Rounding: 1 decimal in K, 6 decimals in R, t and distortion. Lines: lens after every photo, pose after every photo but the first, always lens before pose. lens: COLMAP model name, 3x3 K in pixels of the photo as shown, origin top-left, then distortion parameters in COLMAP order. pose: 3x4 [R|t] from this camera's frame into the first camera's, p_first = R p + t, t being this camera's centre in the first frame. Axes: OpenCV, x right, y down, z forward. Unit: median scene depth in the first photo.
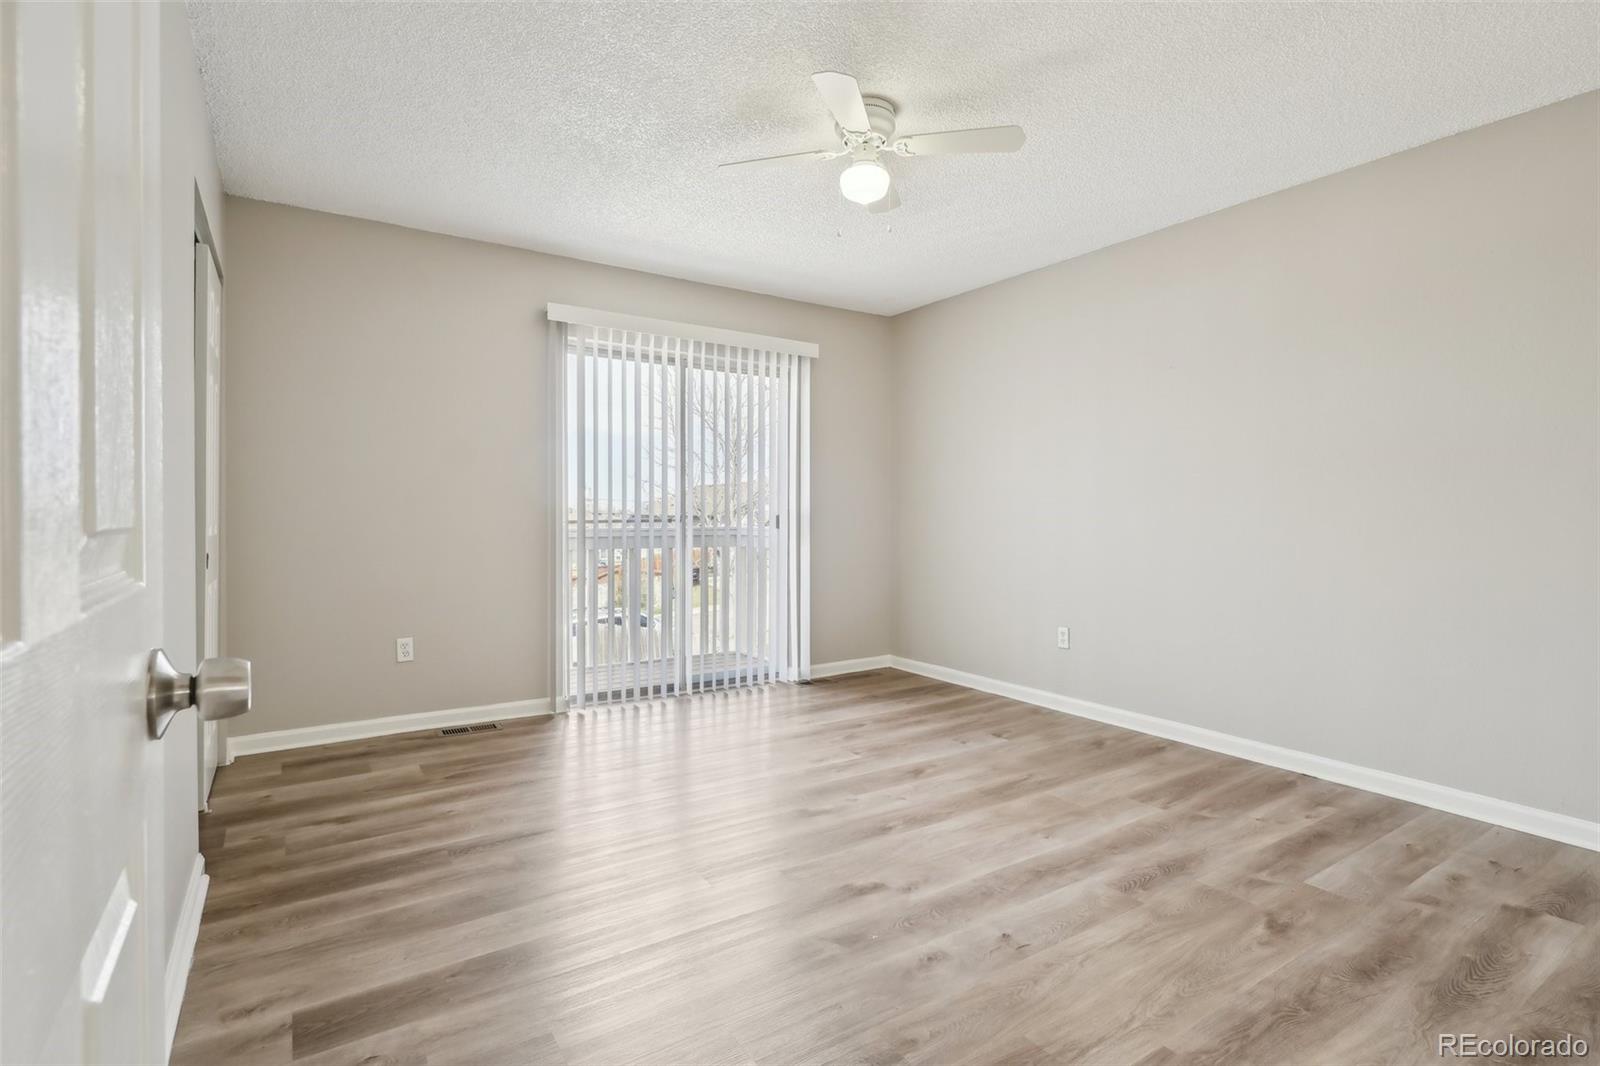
lens RADIAL K [[776.7, 0, 798.7], [0, 776.7, 528.4], [0, 0, 1]] dist [-0.002246, -0.000031]
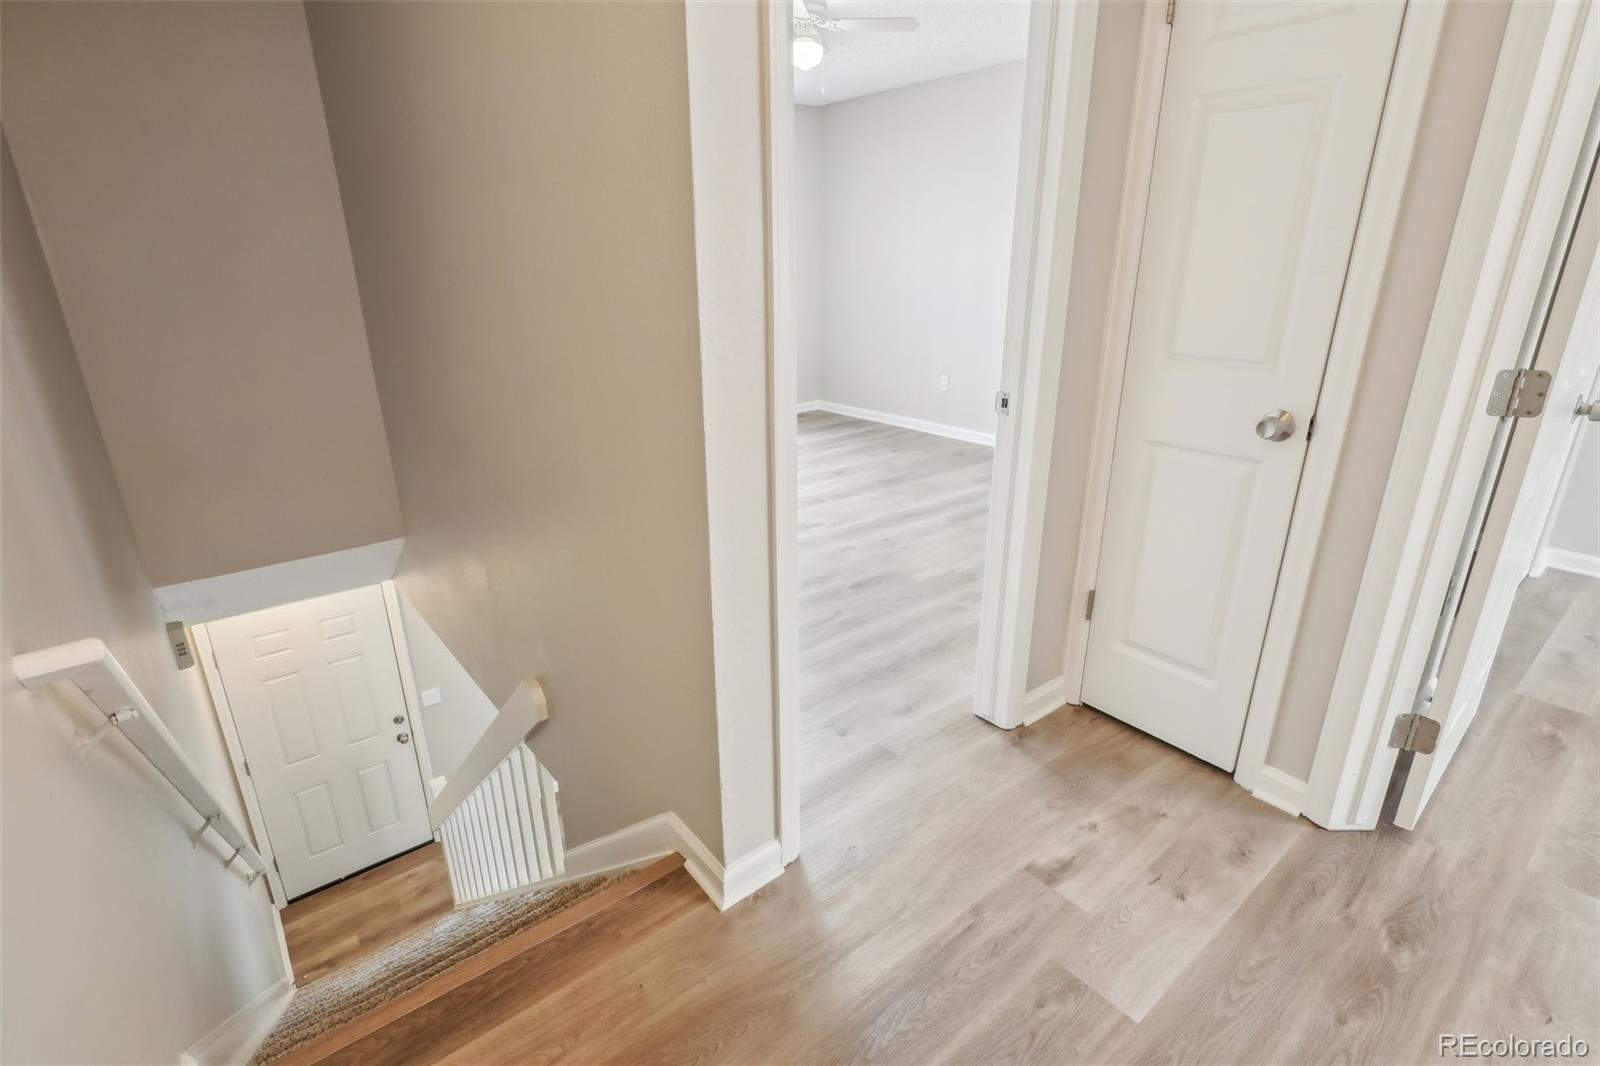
lens RADIAL K [[771.7, 0, 799.8], [0, 771.7, 538.0], [0, 0, 1]] dist [-0.001050, -0.000239]
pose [[0.994837, -0.041376, 0.092663, -0.083267], [0.009517, 0.947122, 0.320732, -0.060909], [-0.101034, -0.318195, 0.942626, -0.535956]]
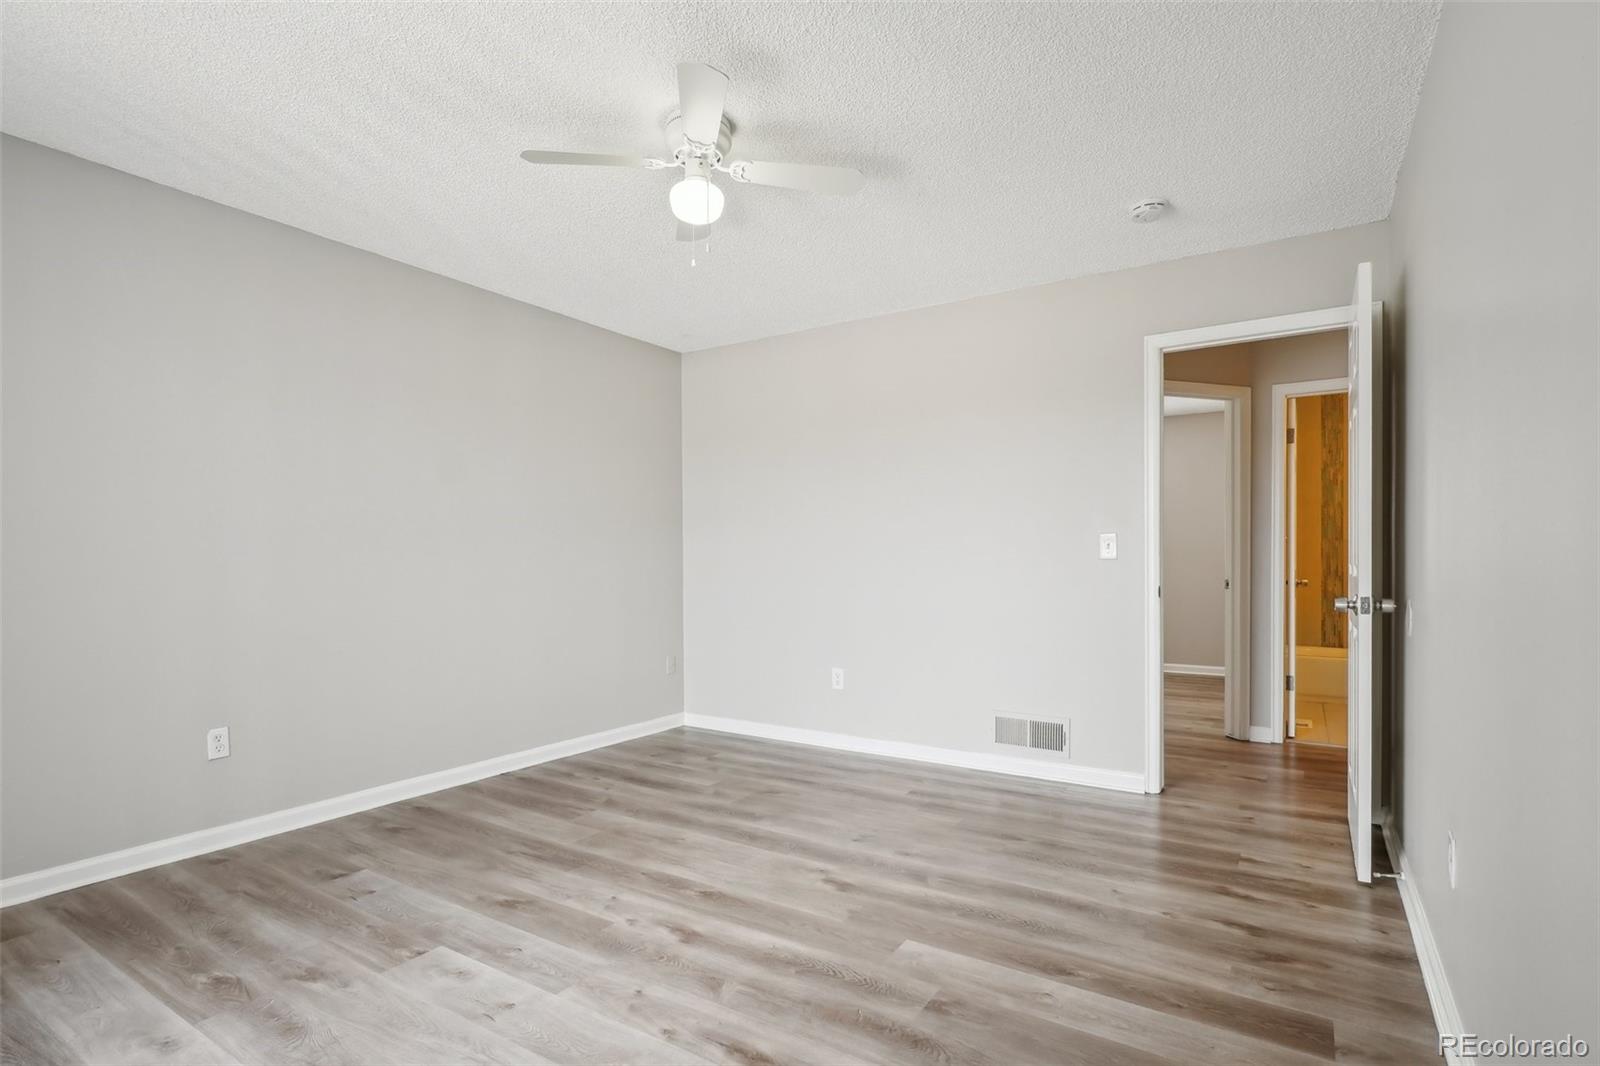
lens RADIAL K [[783.8, 0, 799.9], [0, 783.8, 571.1], [0, 0, 1]] dist [-0.004836, -0.000124]
pose [[-0.402346, -0.014873, 0.915367, -0.767550], [0.022647, 0.999400, 0.026193, -0.031611], [-0.915207, 0.031269, -0.401768, 1.202120]]
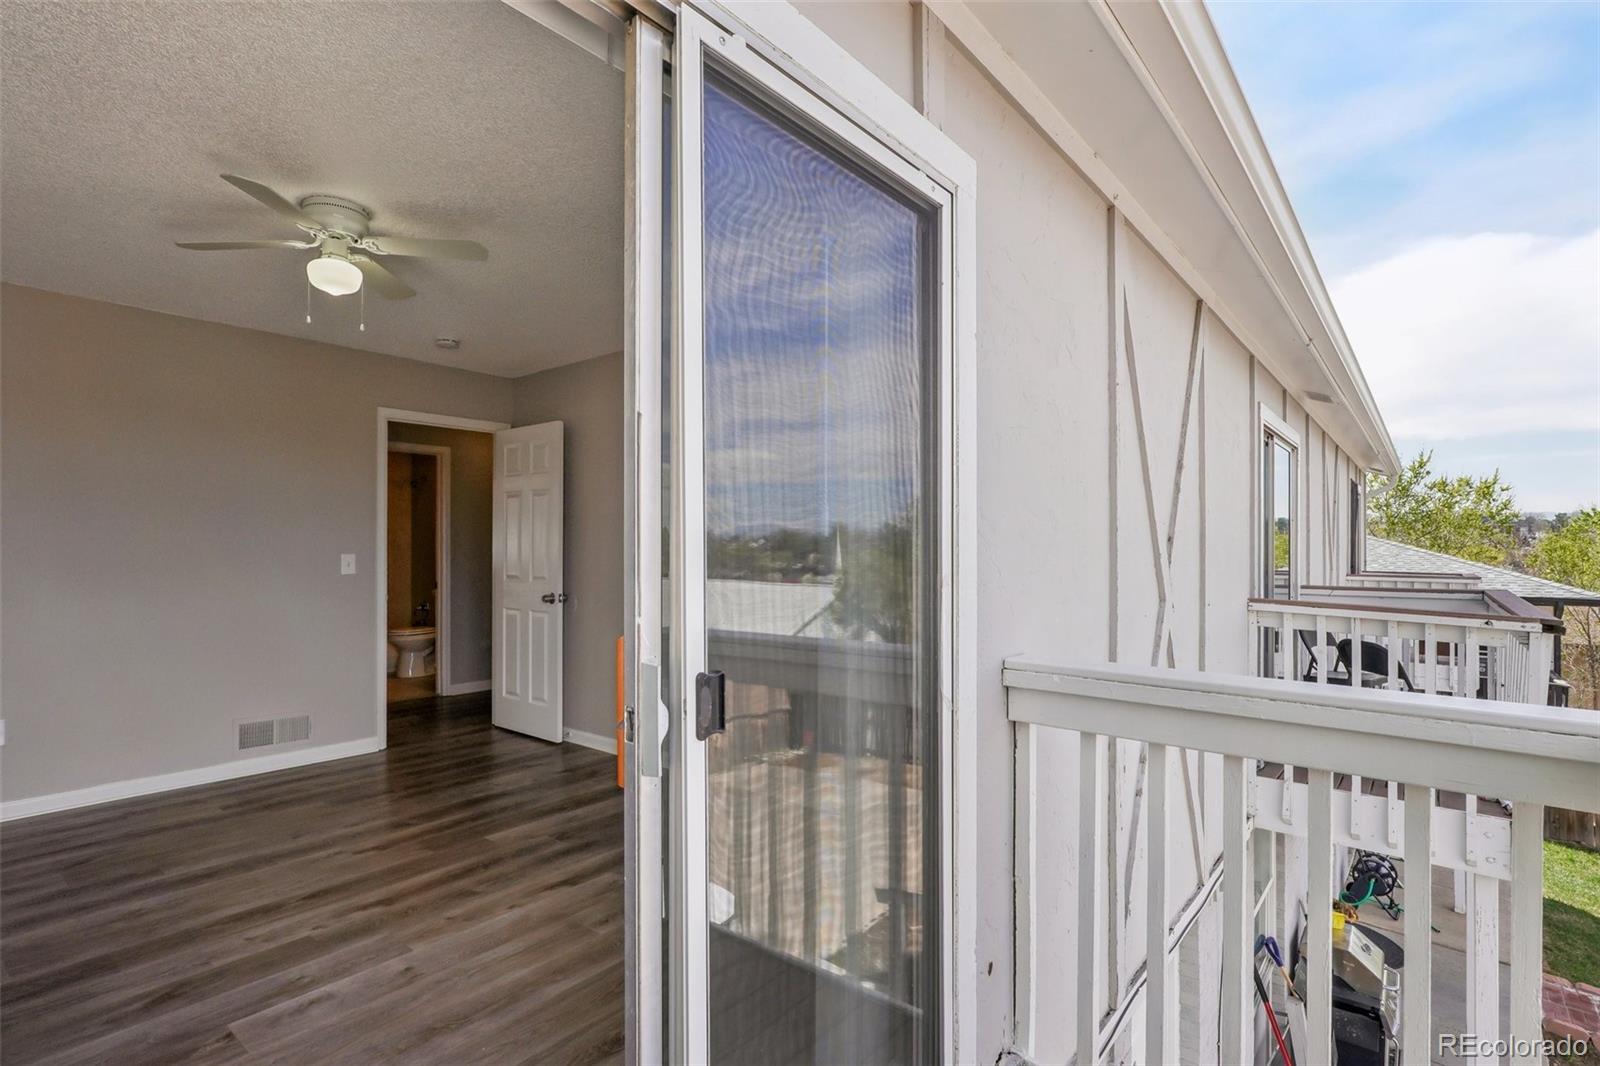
lens RADIAL K [[786.4, 0, 807.4], [0, 786.4, 565.7], [0, 0, 1]] dist [-0.001560, -0.000530]
pose [[-0.953032, 0.000860, -0.302868, -0.195285], [-0.012604, 0.999017, 0.042498, -0.107087], [0.302607, 0.044319, -0.952085, 2.076022]]
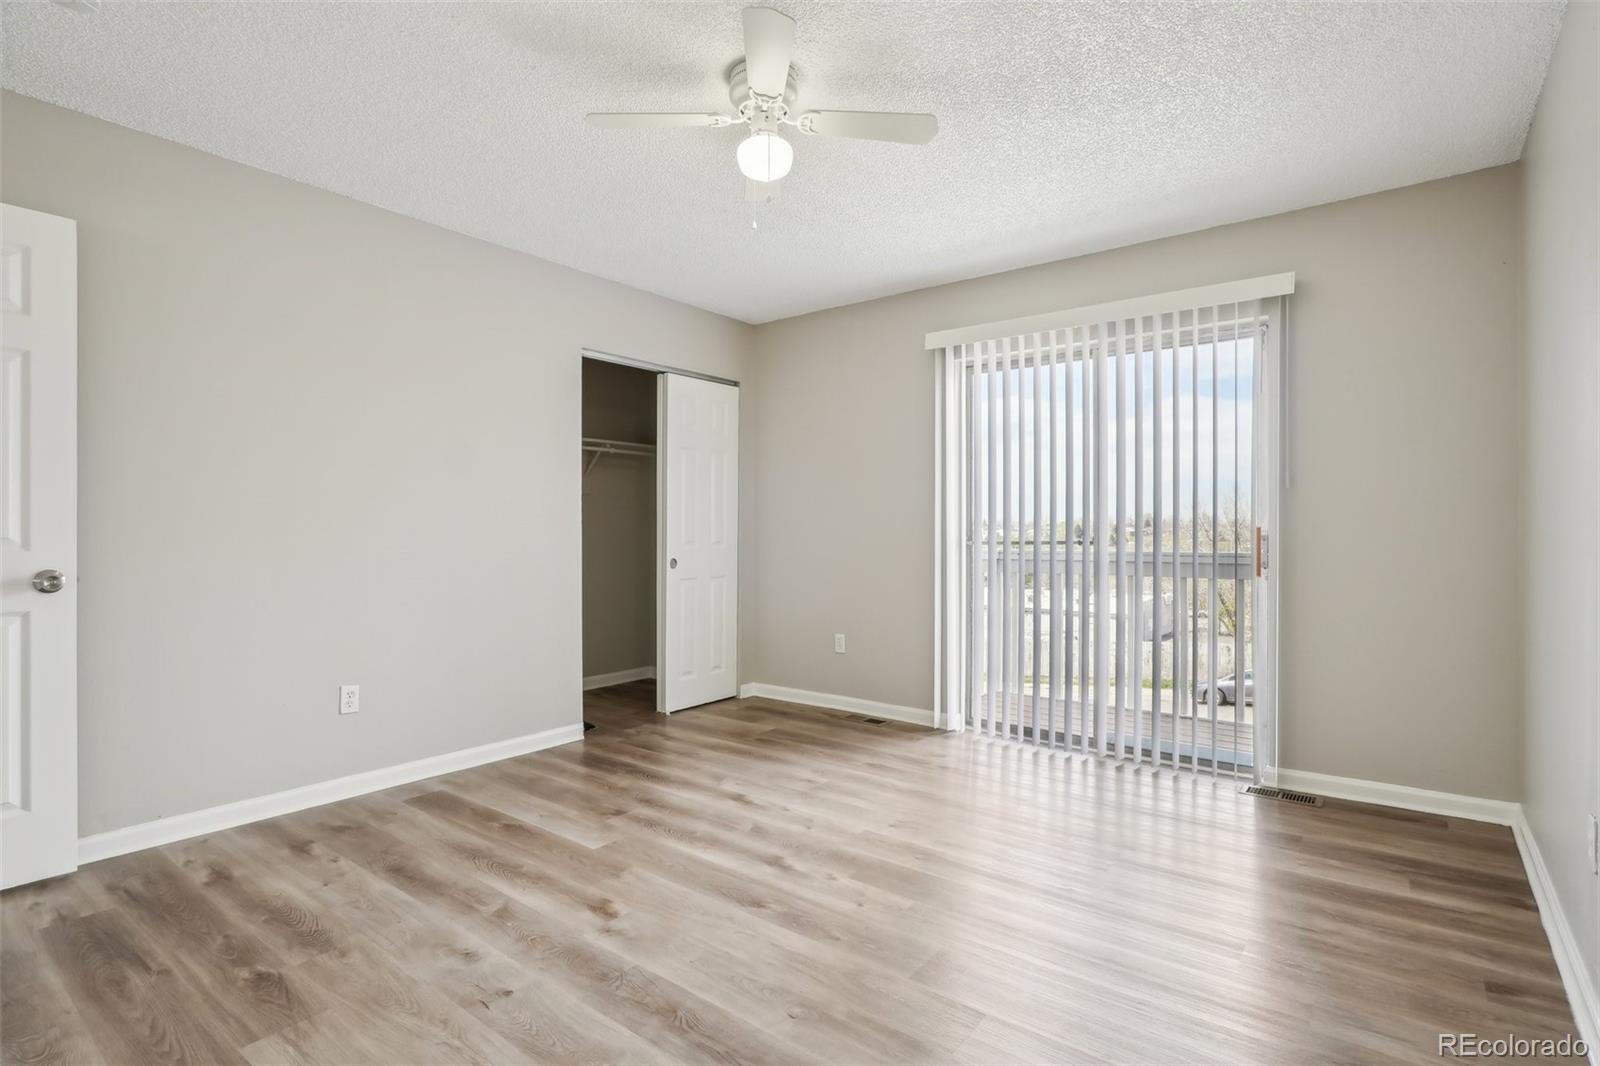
lens RADIAL K [[771.7, 0, 799.8], [0, 771.7, 538.0], [0, 0, 1]] dist [-0.001050, -0.000239]
pose [[0.317979, 0.002298, -0.948095, 0.876736], [-0.017952, 0.999832, -0.003597, -0.011020], [0.947928, 0.018164, 0.317966, 0.726885]]
